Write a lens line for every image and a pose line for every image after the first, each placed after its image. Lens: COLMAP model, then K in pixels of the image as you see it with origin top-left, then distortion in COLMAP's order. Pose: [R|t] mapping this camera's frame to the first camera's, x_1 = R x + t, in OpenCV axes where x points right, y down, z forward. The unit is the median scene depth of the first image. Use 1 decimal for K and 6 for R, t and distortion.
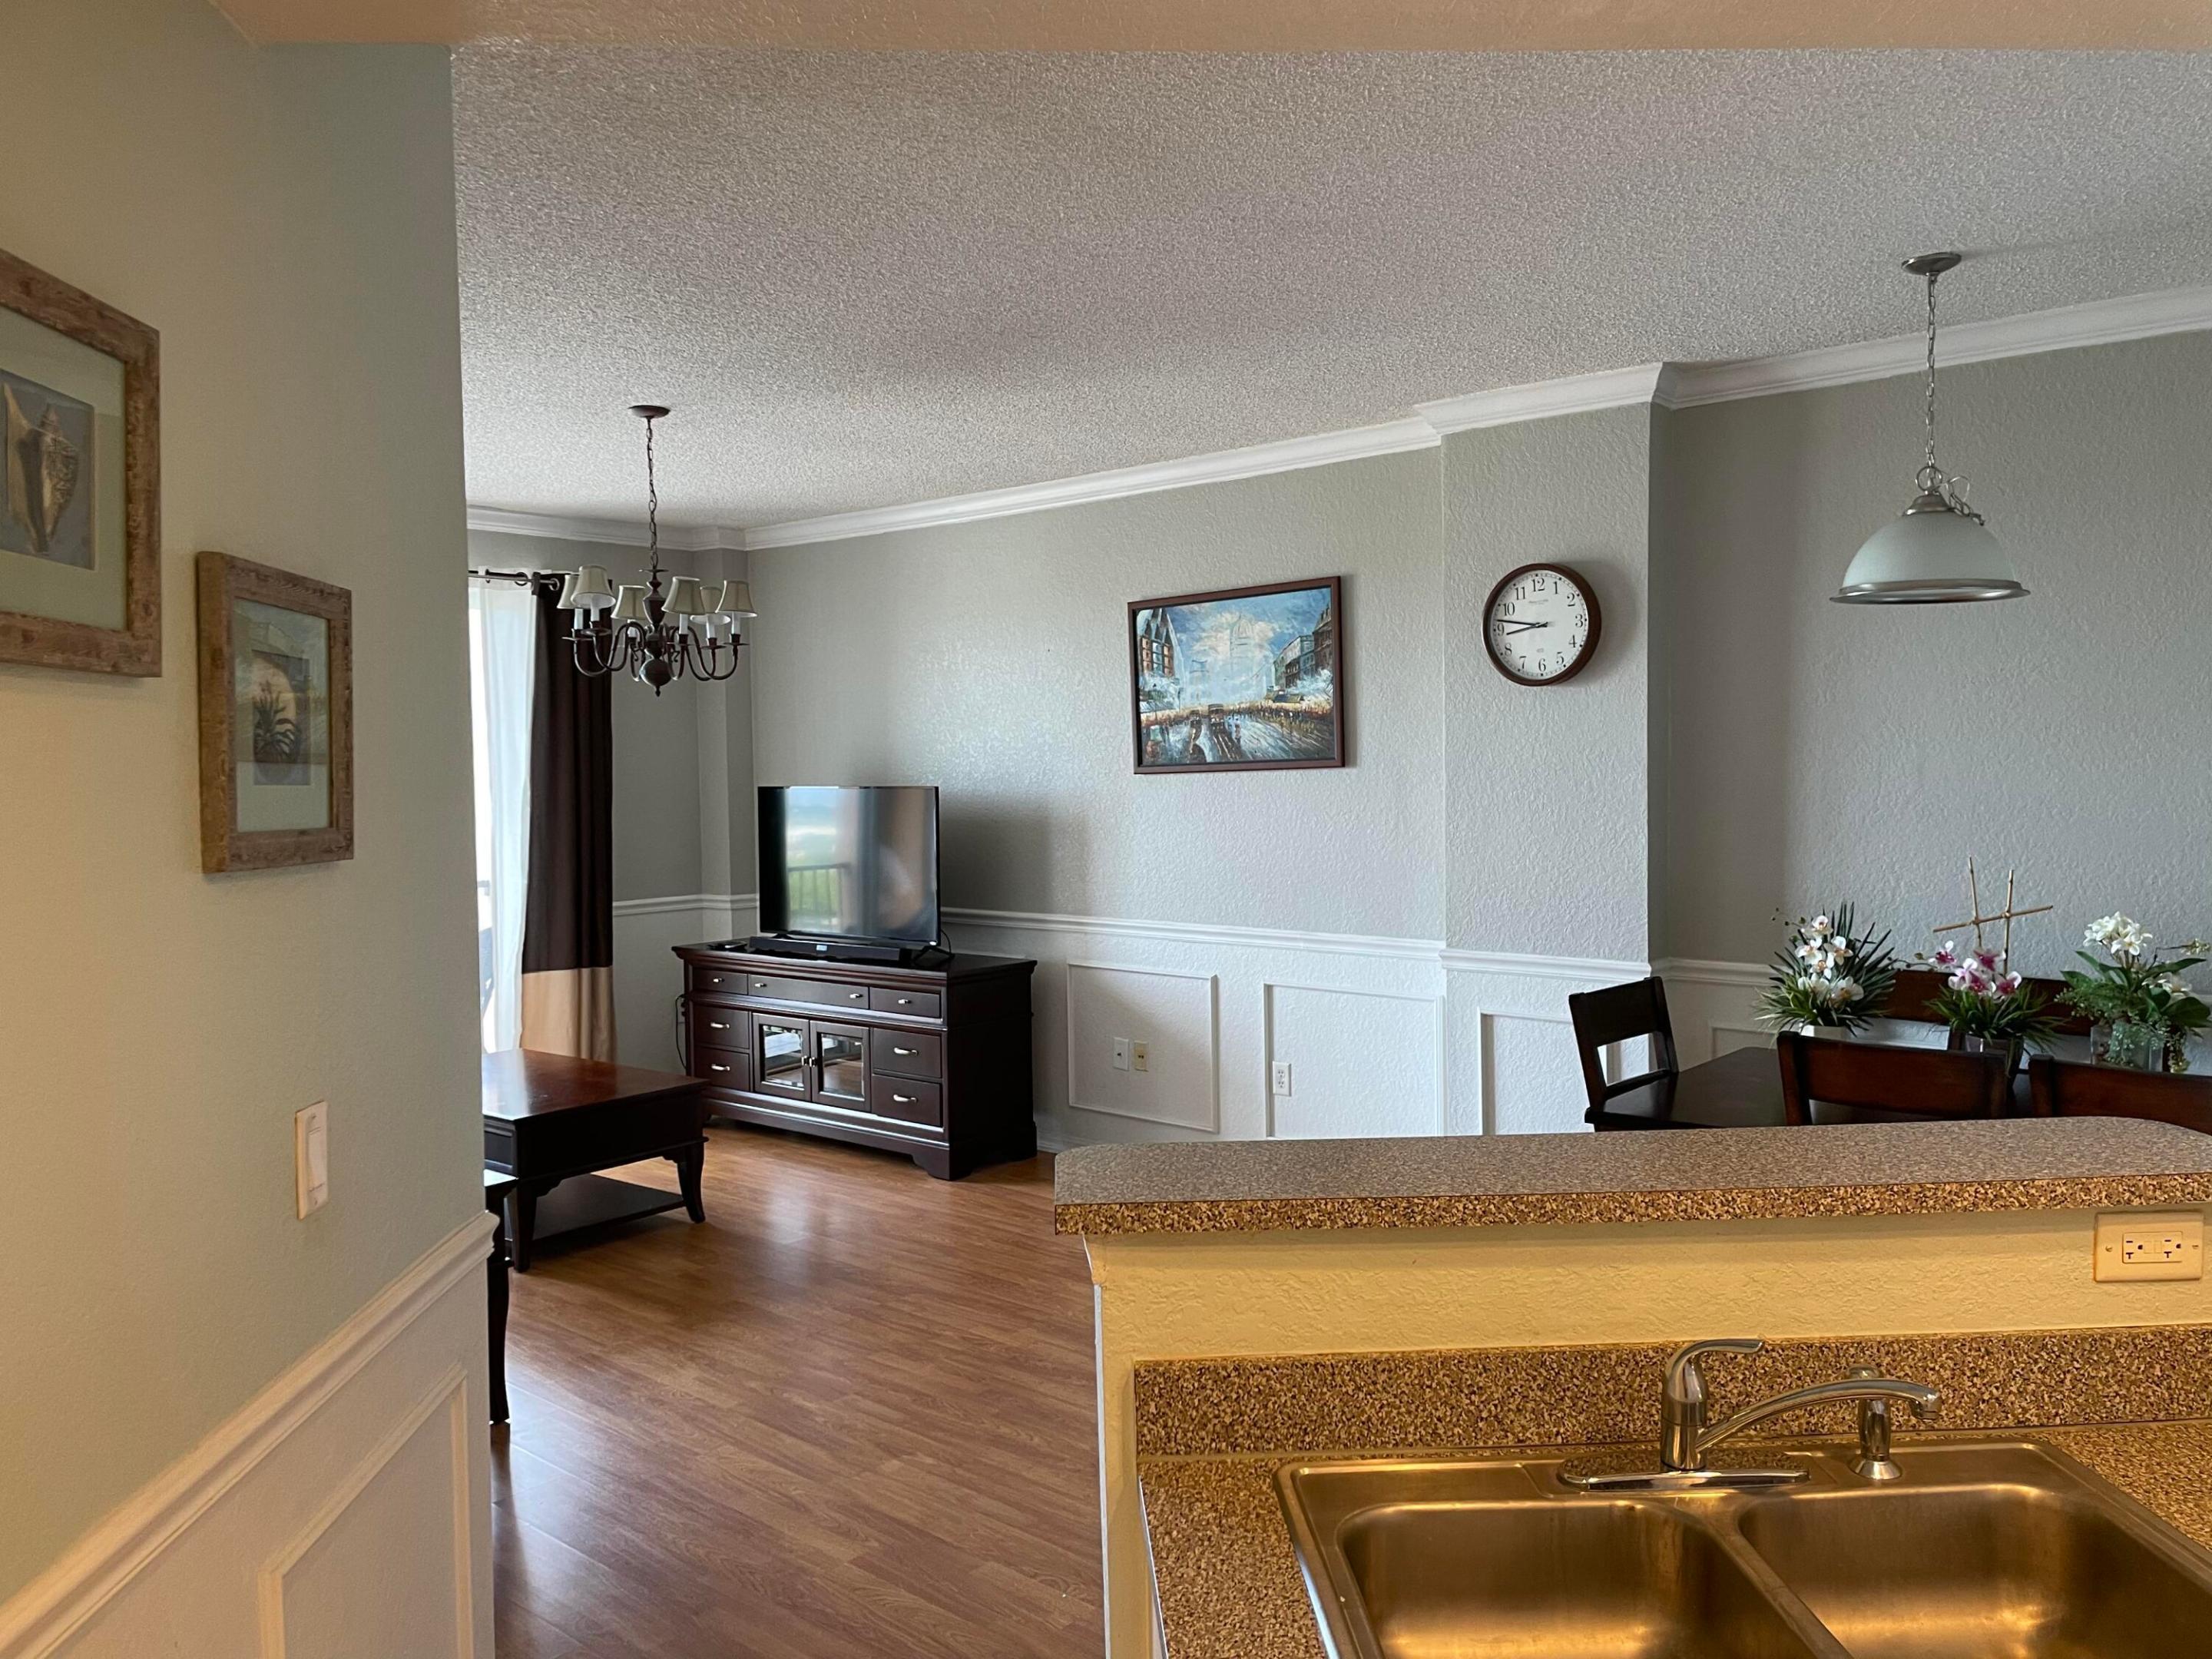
lens RADIAL K [[1665.9, 0, 1124.0], [0, 1665.9, 838.8], [0, 0, 1]] dist [0.076602, -0.093306]
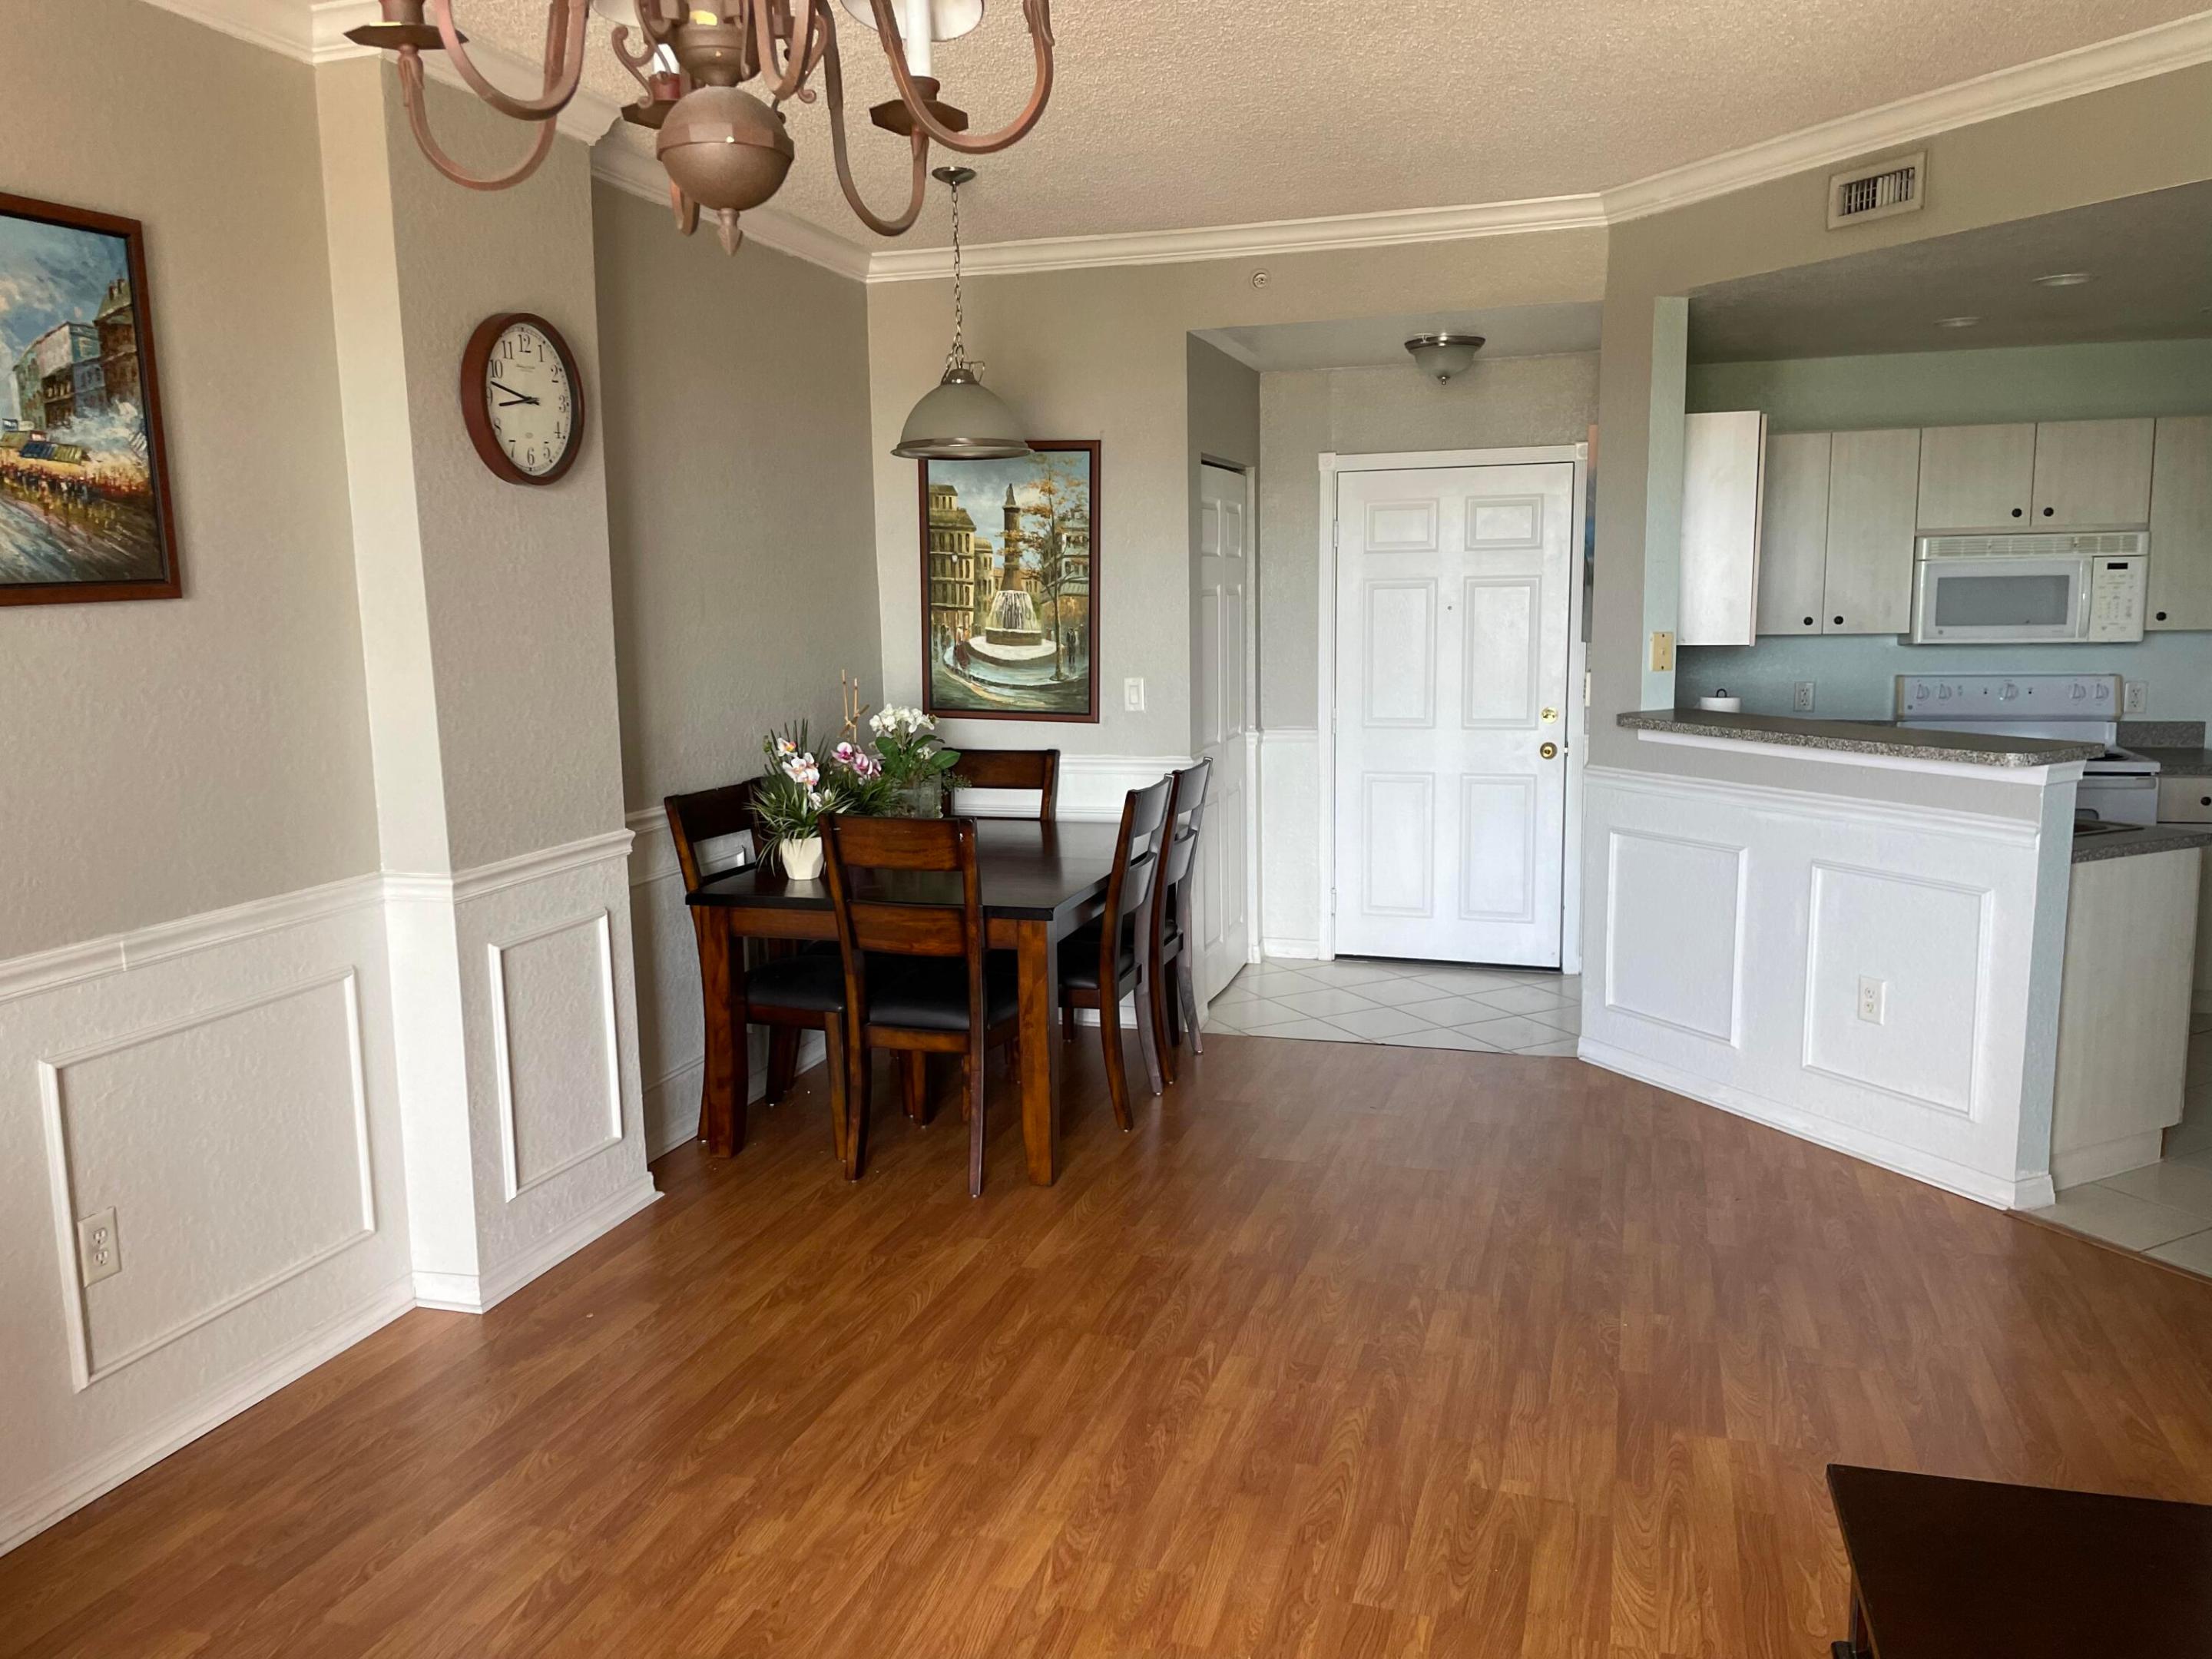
lens RADIAL K [[1665.9, 0, 1109.8], [0, 1665.9, 828.8], [0, 0, 1]] dist [0.076602, -0.093306]
pose [[-0.410390, -0.110446, 0.905197, -0.456397], [0.066118, 0.986422, 0.150332, -0.030524], [-0.909510, 0.121545, -0.397516, 0.908200]]
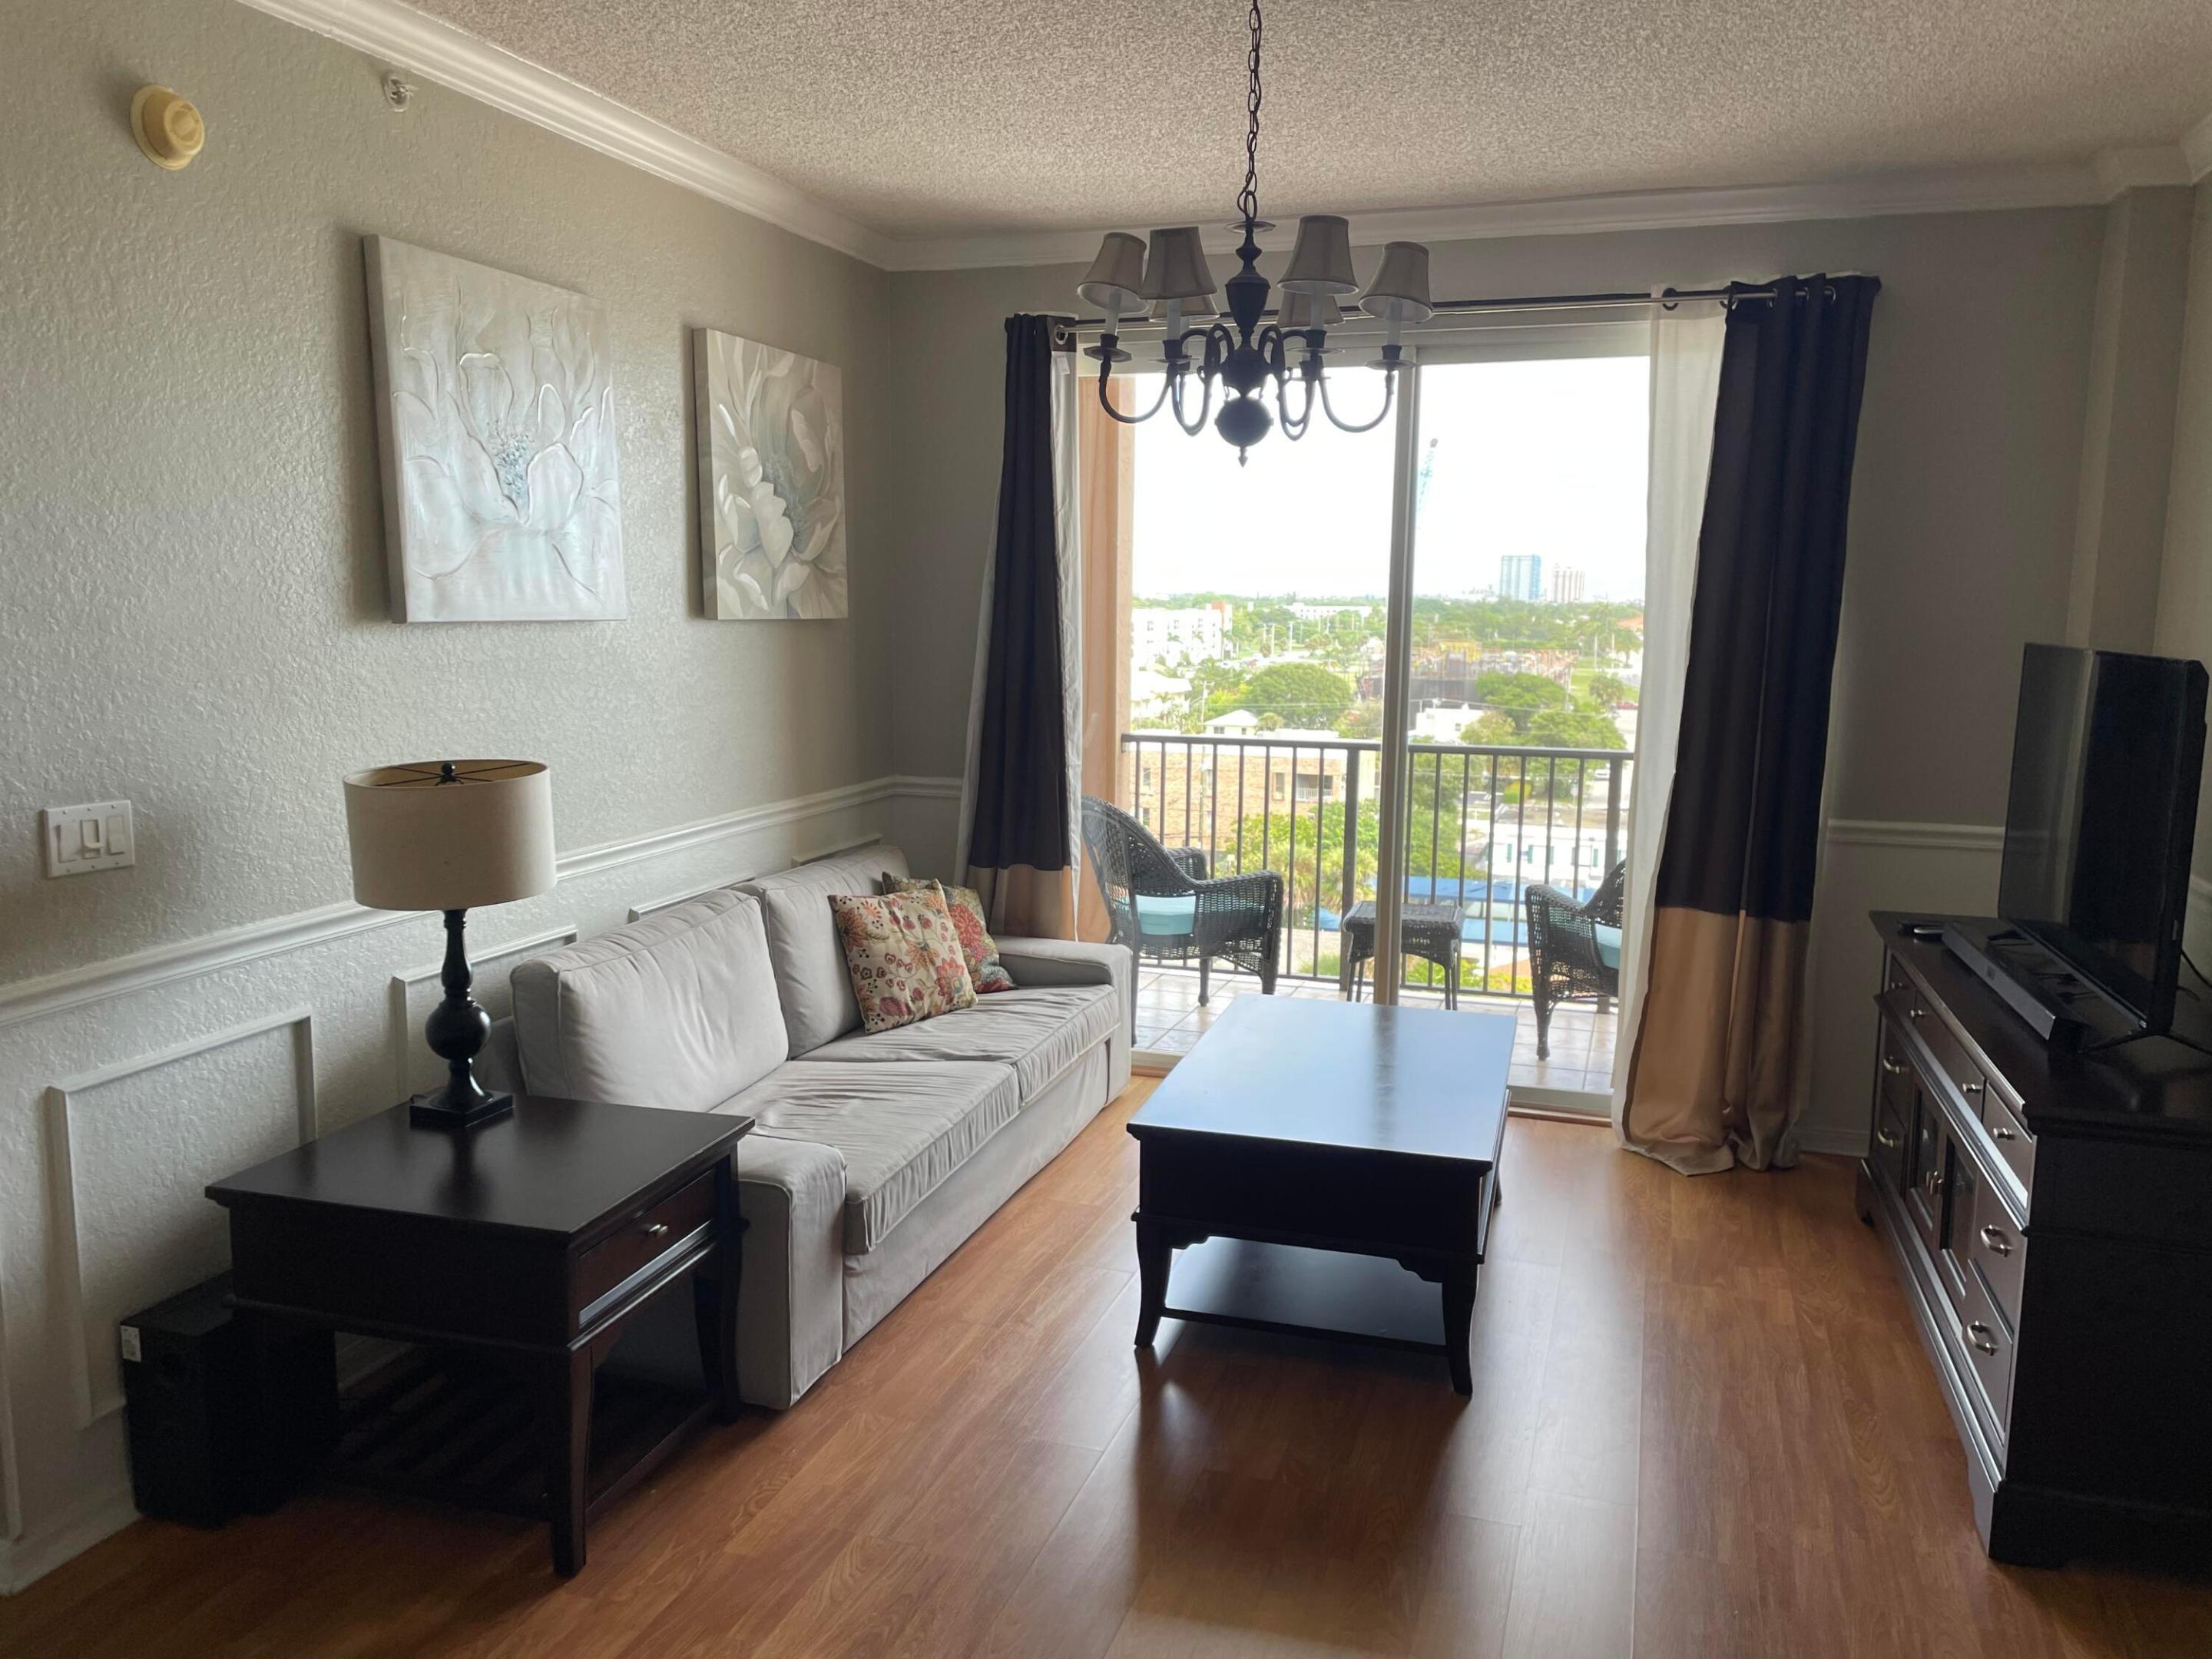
lens RADIAL K [[1665.9, 0, 1098.4], [0, 1665.9, 828.9], [0, 0, 1]] dist [0.076602, -0.093306]
pose [[0.393451, 0.150719, -0.906907, 0.188017], [-0.061352, 0.988575, 0.137675, -0.034231], [0.917296, 0.001472, 0.398203, 0.634451]]
